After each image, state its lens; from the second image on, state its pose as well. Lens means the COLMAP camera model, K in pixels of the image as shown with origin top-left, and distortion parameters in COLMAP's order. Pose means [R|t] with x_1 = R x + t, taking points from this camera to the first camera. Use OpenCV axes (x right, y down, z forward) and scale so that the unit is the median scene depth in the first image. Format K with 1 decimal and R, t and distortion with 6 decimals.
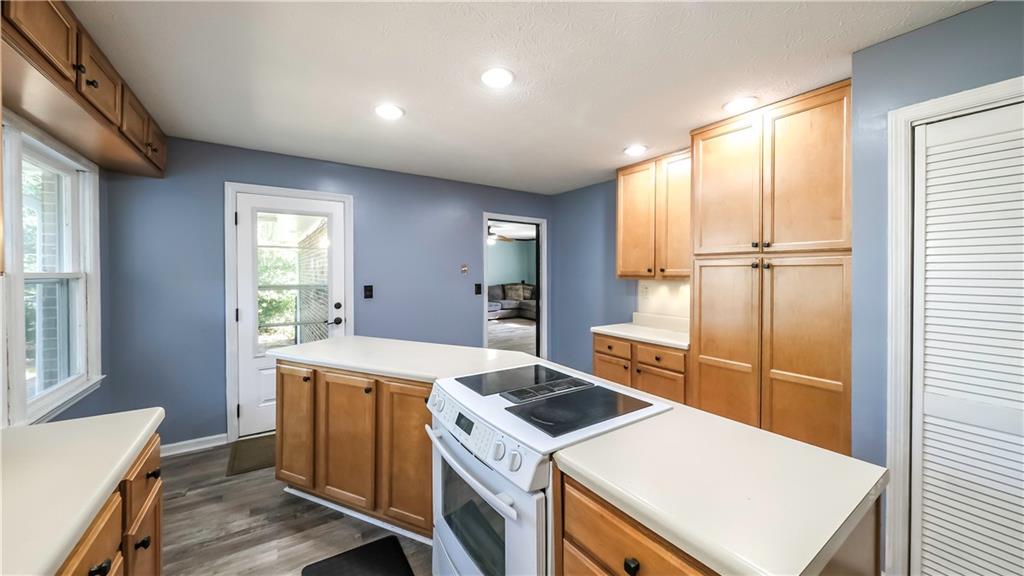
lens RADIAL K [[357.3, 0, 508.3], [0, 357.3, 274.9], [0, 0, 1]] dist [-0.000439, 0.000086]
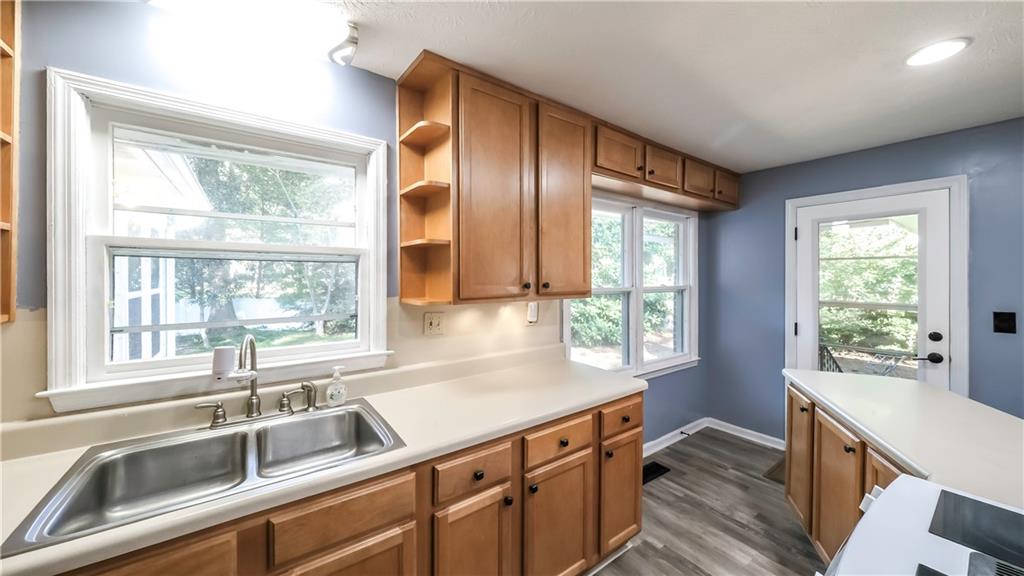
lens RADIAL K [[367.8, 0, 514.5], [0, 367.8, 277.0], [0, 0, 1]] dist [0.000306, -0.000028]
pose [[0.049049, 0.001962, -0.998794, 0.310570], [-0.006738, 0.999976, 0.001634, -0.040418], [0.998774, 0.006650, 0.049061, 0.199043]]
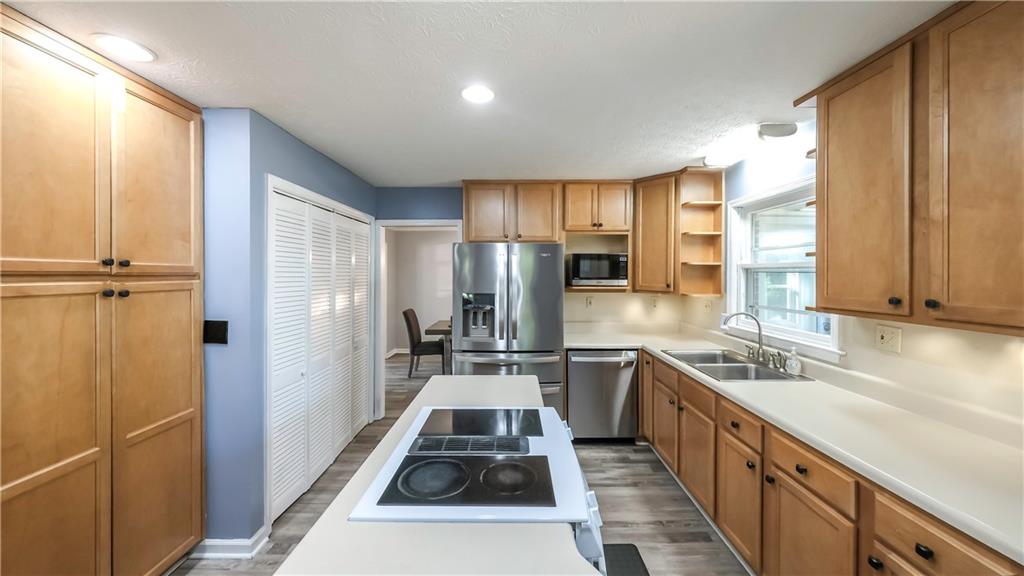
lens RADIAL K [[373.7, 0, 517.0], [0, 373.7, 271.3], [0, 0, 1]] dist [0.000528, 0.000370]
pose [[-0.836819, -0.002606, 0.547473, -0.316897], [-0.003504, 0.999994, -0.000596, -0.067349], [-0.547468, -0.002417, -0.836823, 1.129944]]
